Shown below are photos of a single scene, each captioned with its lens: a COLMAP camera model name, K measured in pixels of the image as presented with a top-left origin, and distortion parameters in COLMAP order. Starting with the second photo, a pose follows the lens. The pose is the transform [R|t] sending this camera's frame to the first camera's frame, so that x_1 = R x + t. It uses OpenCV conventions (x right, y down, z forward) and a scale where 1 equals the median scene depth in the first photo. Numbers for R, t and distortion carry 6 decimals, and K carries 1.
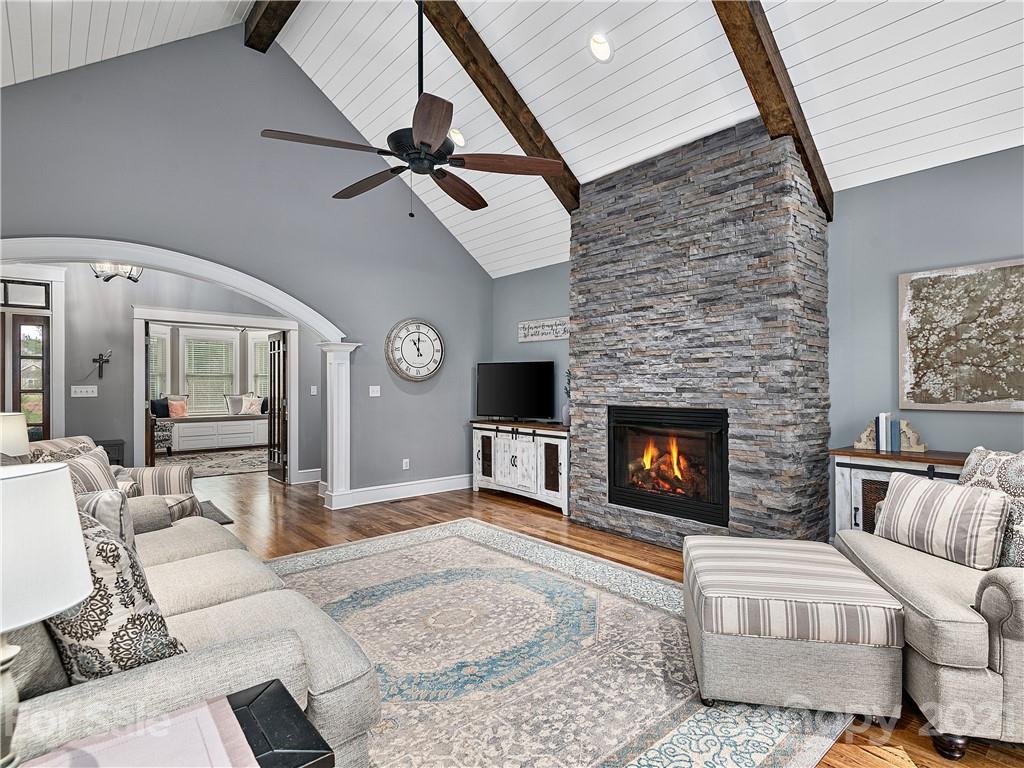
lens RADIAL K [[488.6, 0, 531.2], [0, 488.6, 387.8], [0, 0, 1]] dist [0.020051, -0.000887]
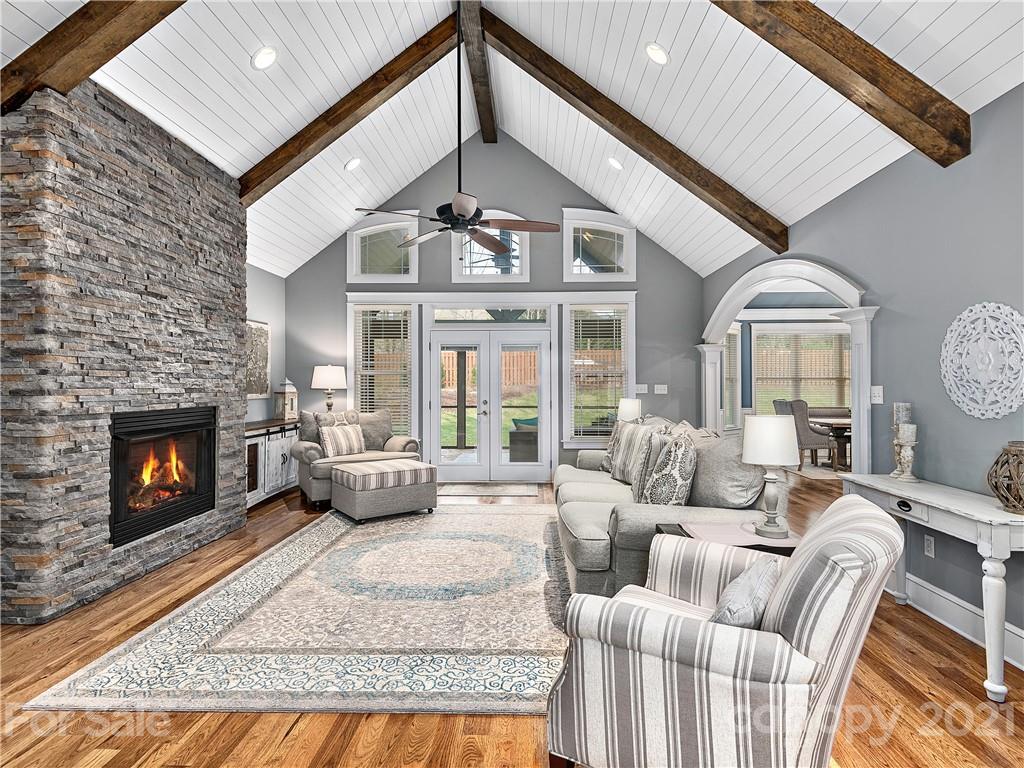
lens RADIAL K [[536.5, 0, 518.7], [0, 536.5, 380.2], [0, 0, 1]] dist [0.026552, -0.011221]
pose [[-0.705028, 0.009441, 0.709116, -0.953384], [0.006520, 0.999955, -0.006832, -0.004374], [-0.709149, -0.000193, -0.705059, 1.312106]]
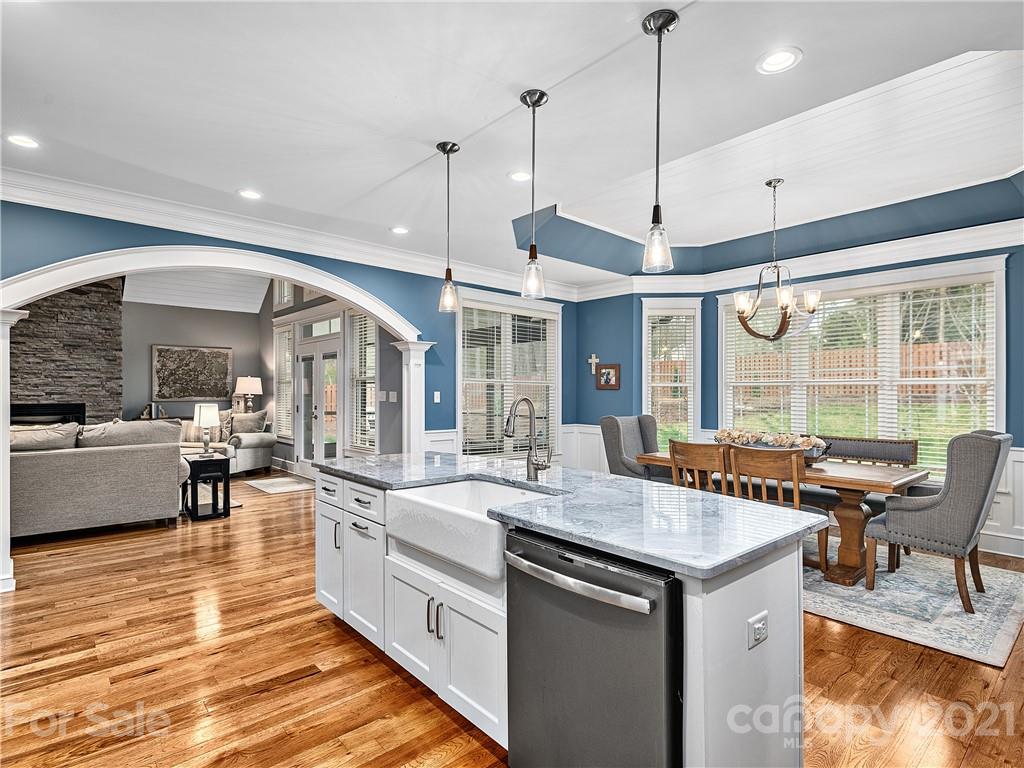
lens RADIAL K [[536.5, 0, 512.1], [0, 536.5, 392.0], [0, 0, 1]] dist [0.026552, -0.011221]
pose [[0.025060, 0.001510, 0.999685, -1.612978], [0.002707, 0.999995, -0.001579, 0.006219], [-0.999682, 0.002746, 0.025055, -0.708447]]
